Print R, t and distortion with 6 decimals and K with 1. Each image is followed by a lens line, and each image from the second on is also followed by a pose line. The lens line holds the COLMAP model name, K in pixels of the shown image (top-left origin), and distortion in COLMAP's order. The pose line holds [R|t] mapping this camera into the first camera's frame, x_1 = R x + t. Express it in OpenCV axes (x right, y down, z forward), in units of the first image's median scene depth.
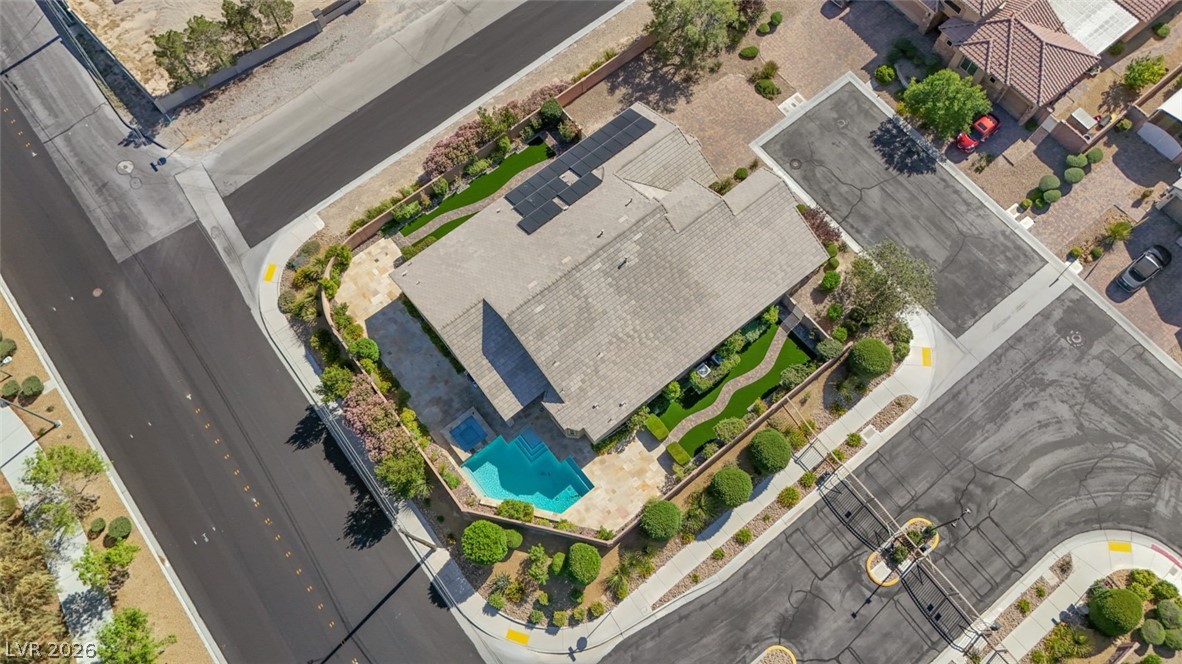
lens RADIAL K [[870.7, 0, 593.4], [0, 870.7, 337.8], [0, 0, 1]] dist [0.072880, -0.075064]
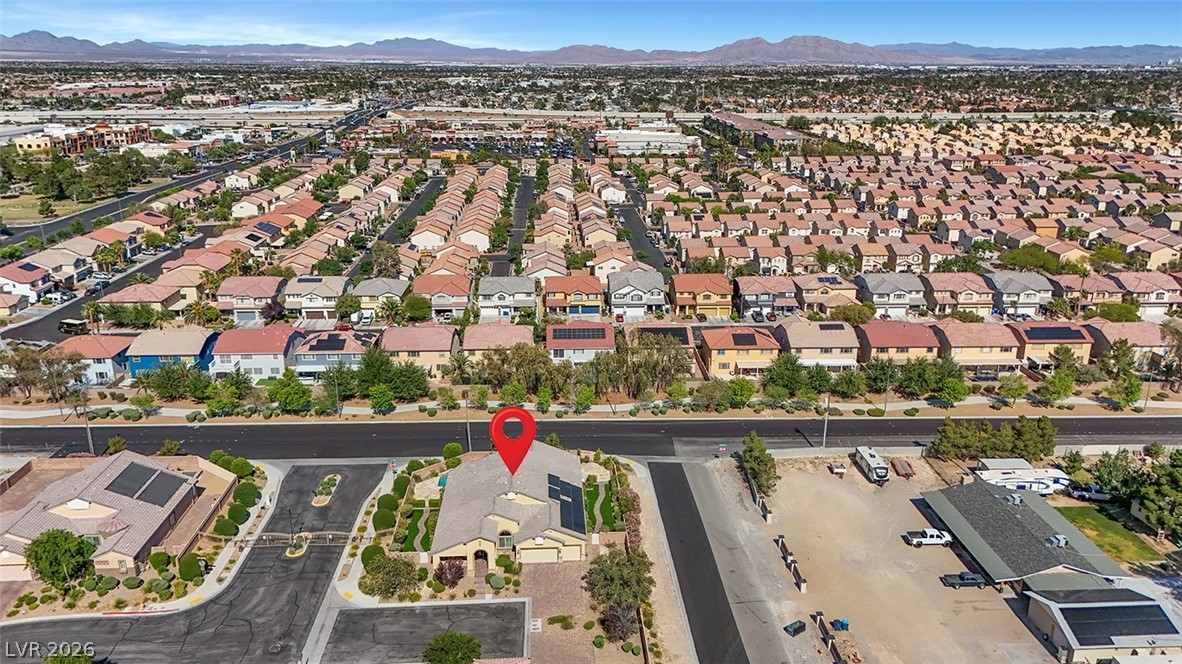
lens RADIAL K [[870.7, 0, 593.4], [0, 870.7, 337.8], [0, 0, 1]] dist [0.072880, -0.075064]
pose [[-0.580734, 0.266227, -0.769332, 1.233239], [-0.757982, 0.167946, 0.630284, -1.415511], [0.297005, 0.949166, 0.104263, 0.516052]]
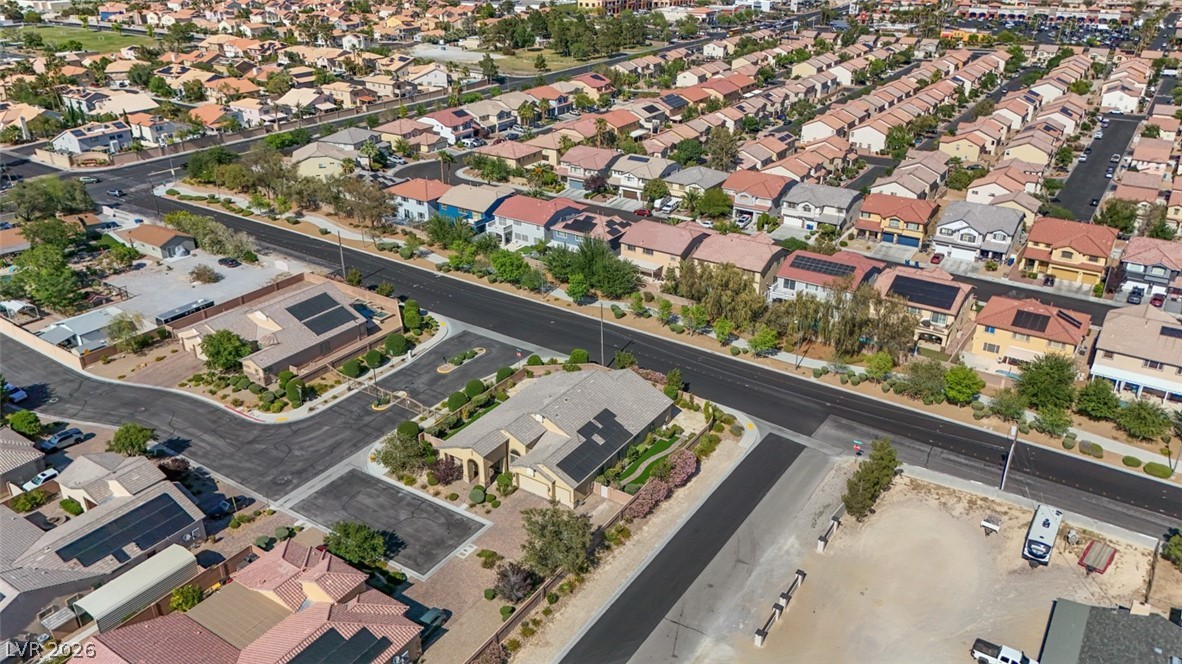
lens RADIAL K [[870.7, 0, 593.4], [0, 870.7, 337.8], [0, 0, 1]] dist [0.072880, -0.075064]
pose [[-0.952355, 0.151131, -0.264913, 0.385601], [-0.277198, -0.066644, 0.958499, -1.737935], [0.127204, 0.986265, 0.105362, 0.638499]]
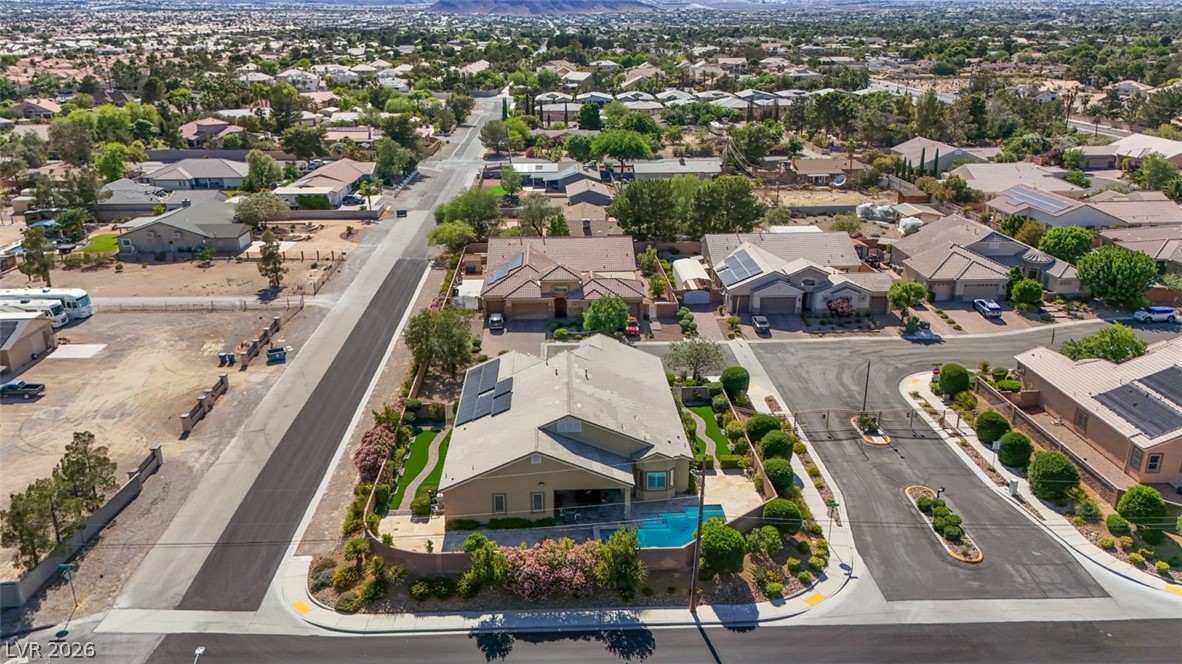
lens RADIAL K [[870.7, 0, 593.4], [0, 870.7, 337.8], [0, 0, 1]] dist [0.072880, -0.075064]
pose [[0.586531, -0.260082, 0.767032, -0.827285], [0.754940, 0.518556, -0.401455, 0.359414], [-0.293338, 0.814529, 0.500495, 0.305857]]
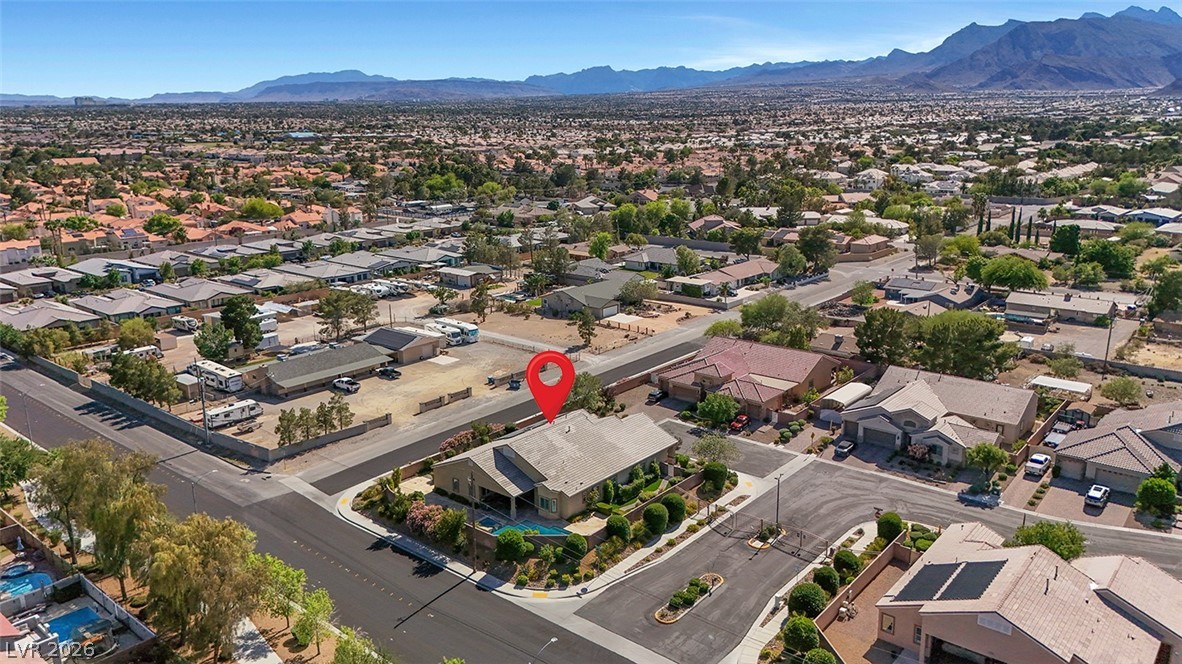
lens RADIAL K [[870.7, 0, 593.4], [0, 870.7, 337.8], [0, 0, 1]] dist [0.072880, -0.075064]
pose [[0.978307, -0.042037, 0.202853, -0.252639], [0.190159, 0.570727, -0.798818, 1.162166], [-0.082194, 0.820063, 0.566340, -0.175271]]
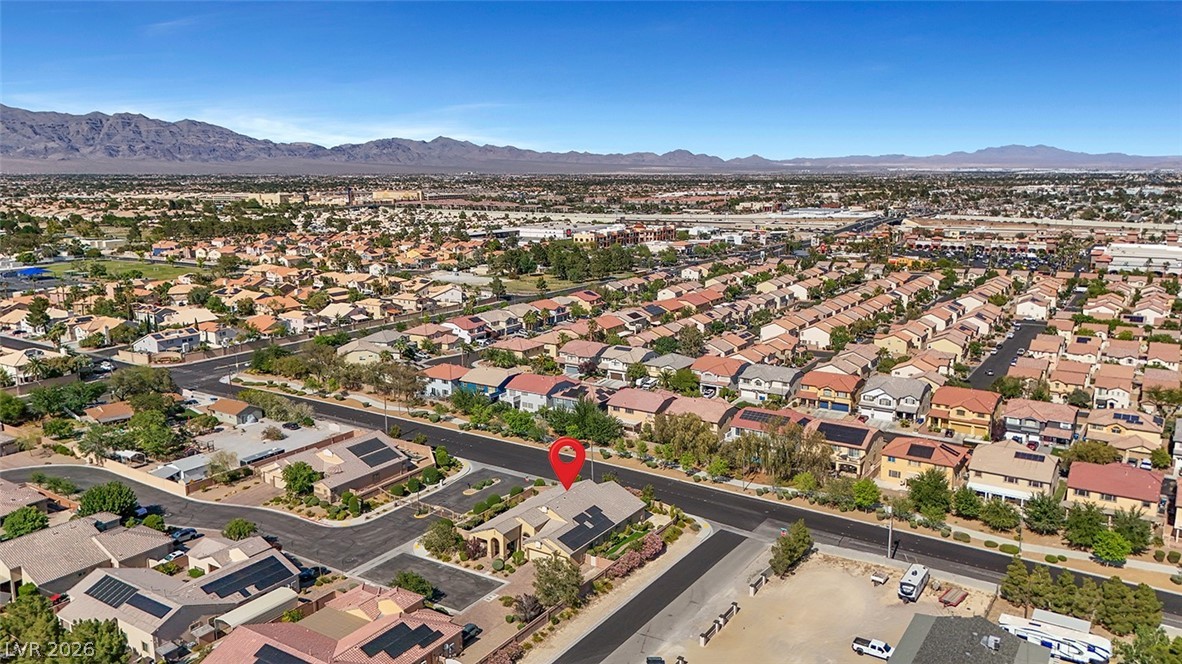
lens RADIAL K [[870.7, 0, 593.4], [0, 870.7, 337.8], [0, 0, 1]] dist [0.072880, -0.075064]
pose [[-0.950236, 0.085308, -0.299623, 0.579162], [-0.281208, 0.179018, 0.942802, -2.343516], [0.134067, 0.980140, -0.146120, 0.862607]]
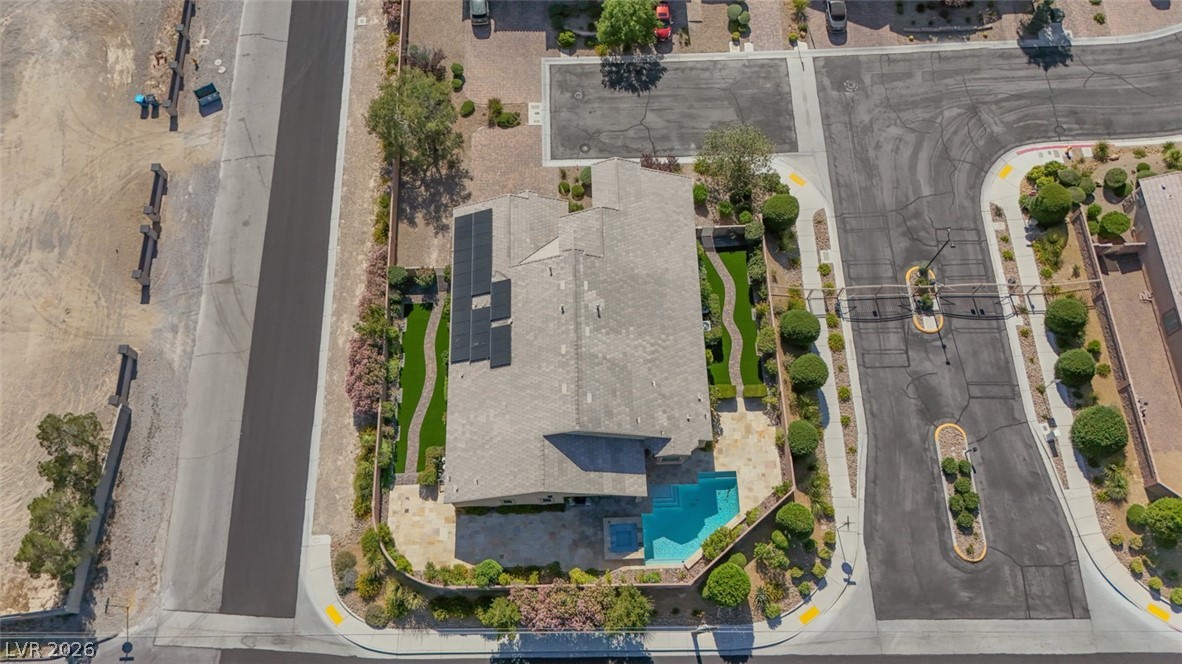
lens RADIAL K [[870.7, 0, 593.4], [0, 870.7, 337.8], [0, 0, 1]] dist [0.072880, -0.075064]
pose [[0.600867, -0.739879, 0.302553, -0.285591], [0.747890, 0.653969, 0.113949, -0.174548], [-0.282169, 0.157808, 0.946297, 0.016530]]
